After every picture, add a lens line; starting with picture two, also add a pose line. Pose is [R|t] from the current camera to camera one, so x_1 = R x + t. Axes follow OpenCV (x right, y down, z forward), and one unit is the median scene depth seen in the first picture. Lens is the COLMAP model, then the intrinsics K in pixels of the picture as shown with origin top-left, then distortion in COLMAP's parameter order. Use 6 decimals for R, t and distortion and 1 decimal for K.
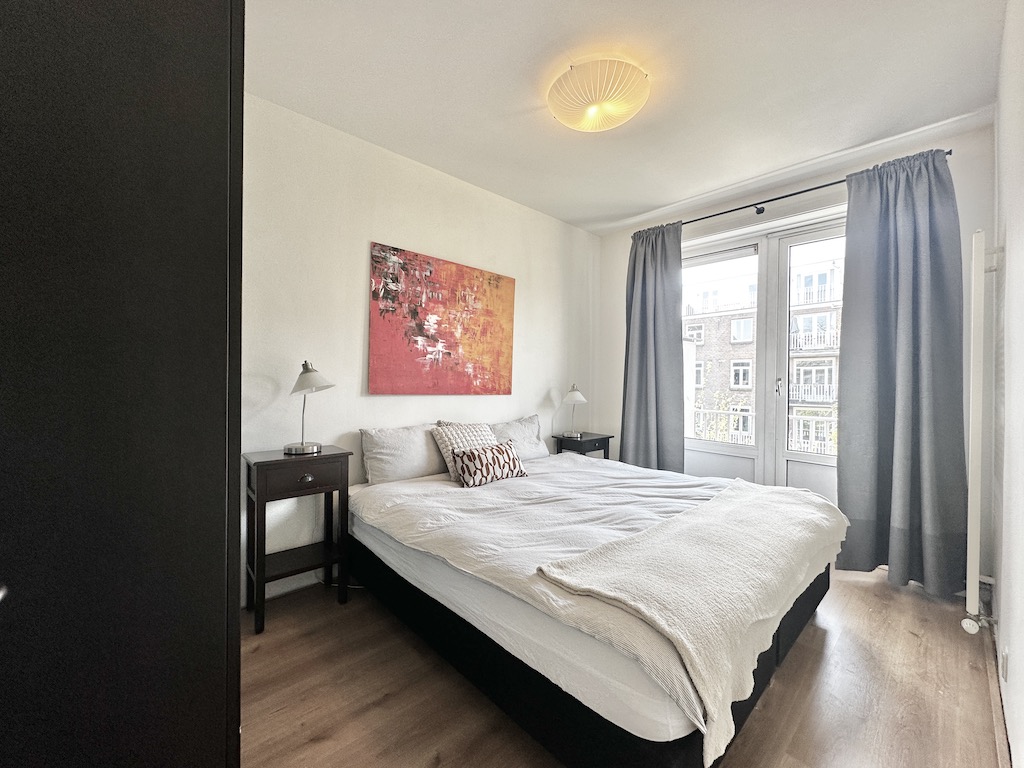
lens RADIAL K [[405.9, 0, 511.8], [0, 405.9, 382.6], [0, 0, 1]] dist [-0.001506, 0.000212]
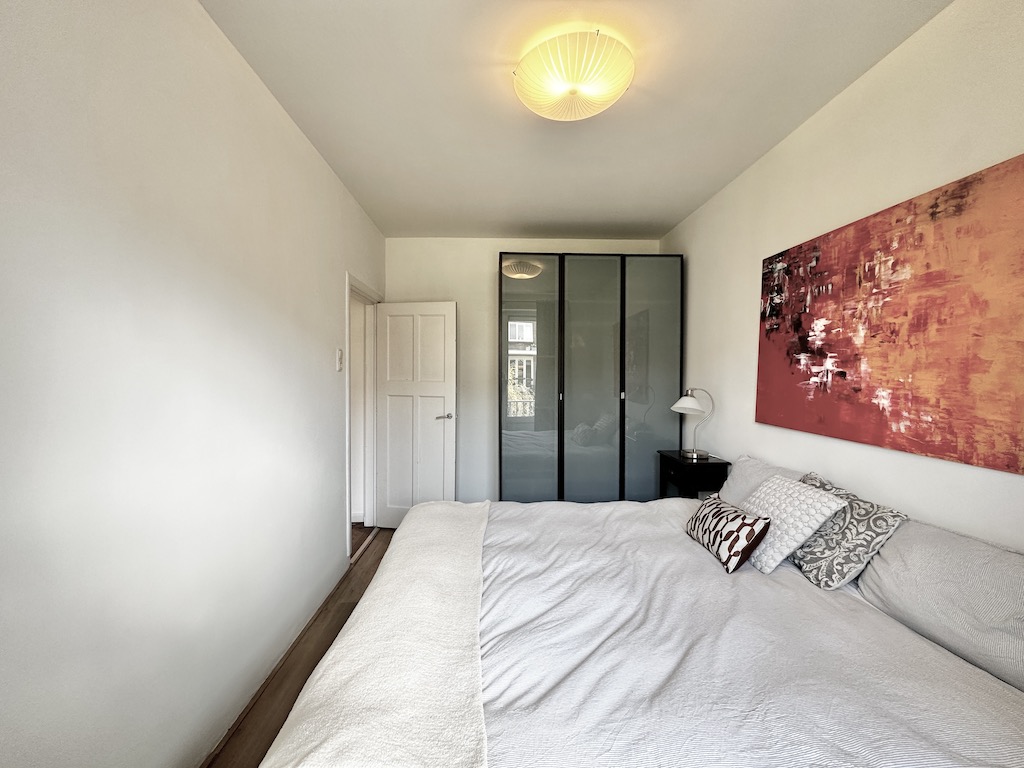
lens RADIAL K [[405.9, 0, 511.8], [0, 405.9, 382.6], [0, 0, 1]] dist [-0.001506, 0.000212]
pose [[-0.635372, 0.001829, -0.772204, 0.645454], [-0.012578, 0.999840, 0.012717, -0.058636], [0.772104, 0.017793, -0.635247, 0.992943]]
